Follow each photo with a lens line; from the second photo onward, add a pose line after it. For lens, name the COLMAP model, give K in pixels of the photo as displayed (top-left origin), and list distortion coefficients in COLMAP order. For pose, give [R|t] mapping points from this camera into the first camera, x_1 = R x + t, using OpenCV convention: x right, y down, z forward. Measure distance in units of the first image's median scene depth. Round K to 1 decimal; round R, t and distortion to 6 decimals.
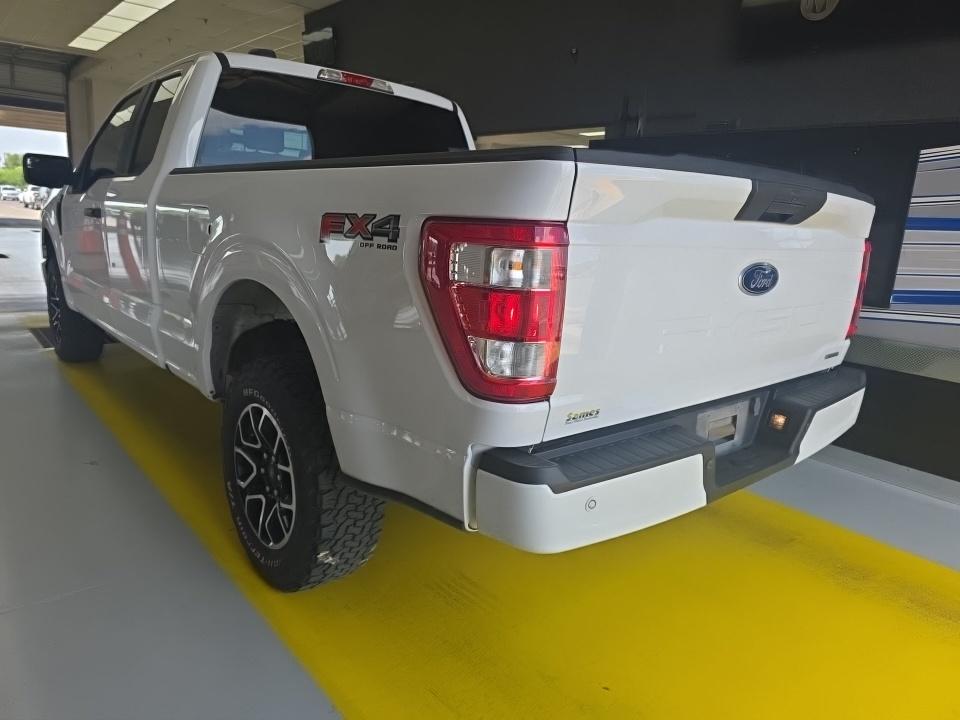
lens RADIAL K [[647.4, 0, 455.8], [0, 647.4, 318.3], [0, 0, 1]] dist [0.060273, -0.111593]
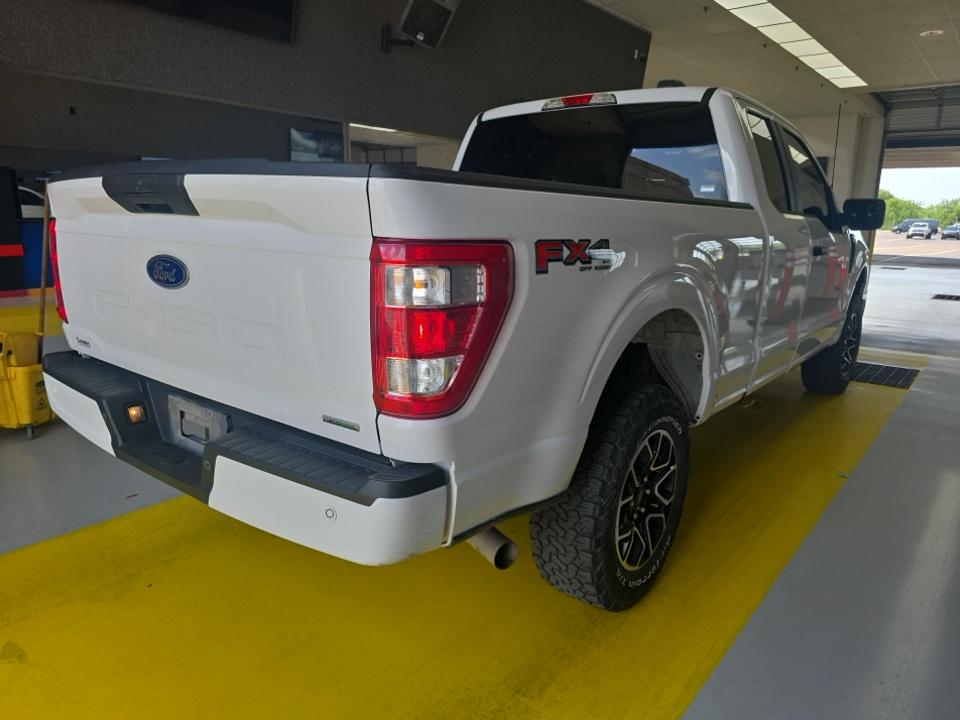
lens RADIAL K [[683.5, 0, 480.0], [0, 683.5, 360.0], [0, 0, 1]] dist [0.065758, -0.069109]
pose [[0.187402, 0.138135, -0.972522, 1.212723], [-0.173745, 0.979114, 0.105591, -0.094353], [0.966795, 0.149183, 0.207488, 0.963947]]
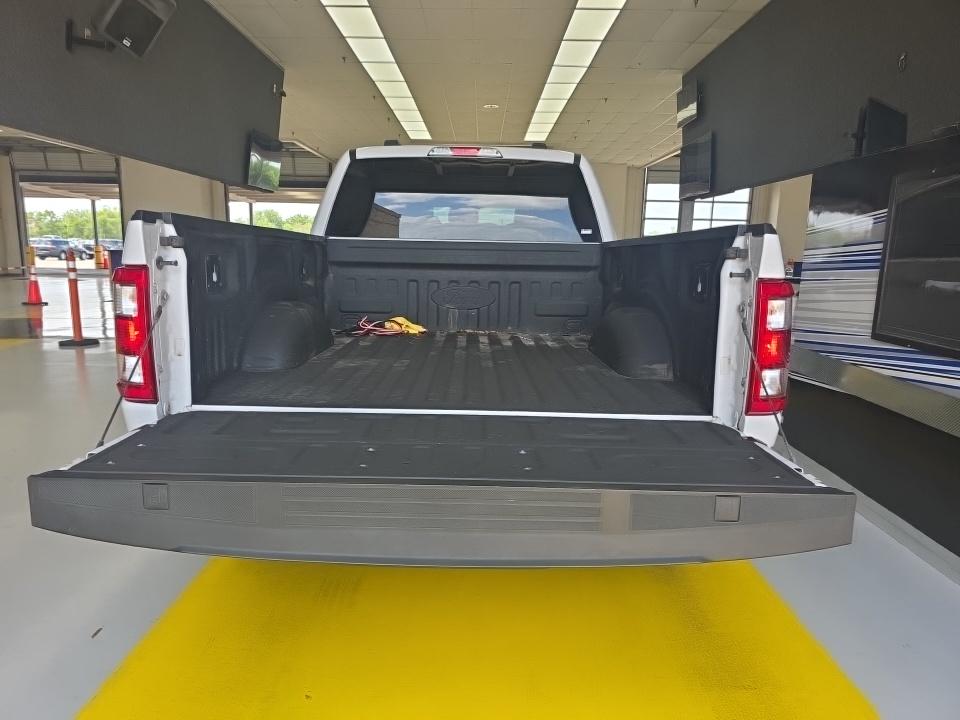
lens RADIAL K [[660.0, 0, 480.3], [0, 660.0, 369.9], [0, 0, 1]] dist [0.064205, -0.060355]
pose [[0.761392, 0.063256, -0.645199, 0.859760], [-0.079373, 0.996837, 0.004064, 0.002141], [0.643415, 0.048117, 0.764004, 0.222819]]
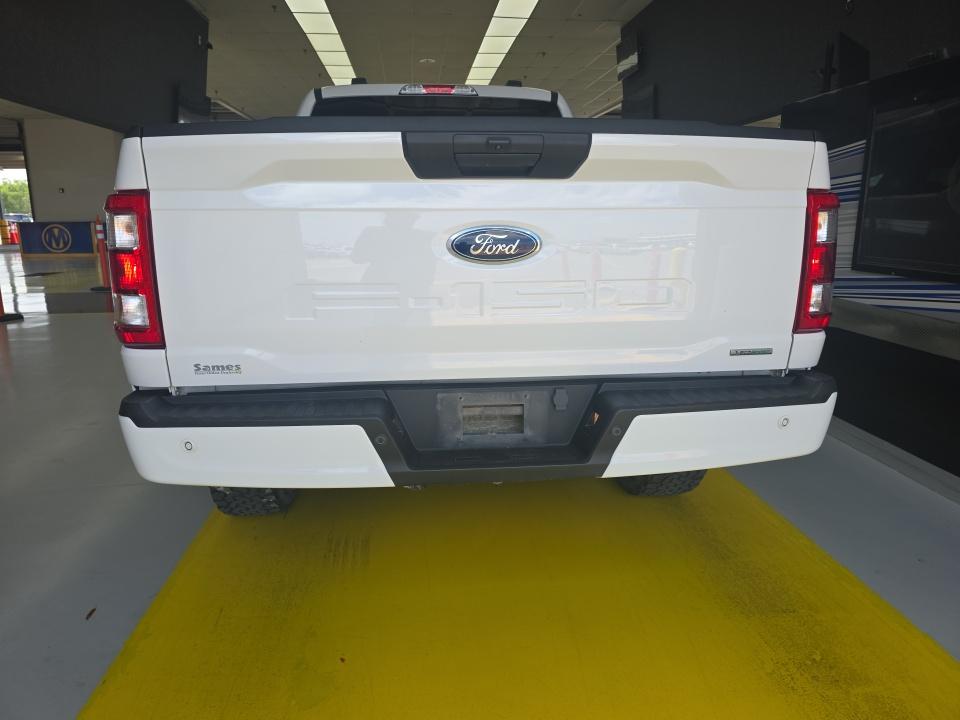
lens RADIAL K [[659.7, 0, 480.0], [0, 659.7, 360.0], [0, 0, 1]] dist [0.060903, -0.058524]
pose [[0.823106, 0.047029, -0.565937, 0.735743], [-0.034673, 0.998868, 0.032577, 0.050700], [0.566828, -0.007192, 0.823805, 0.193912]]
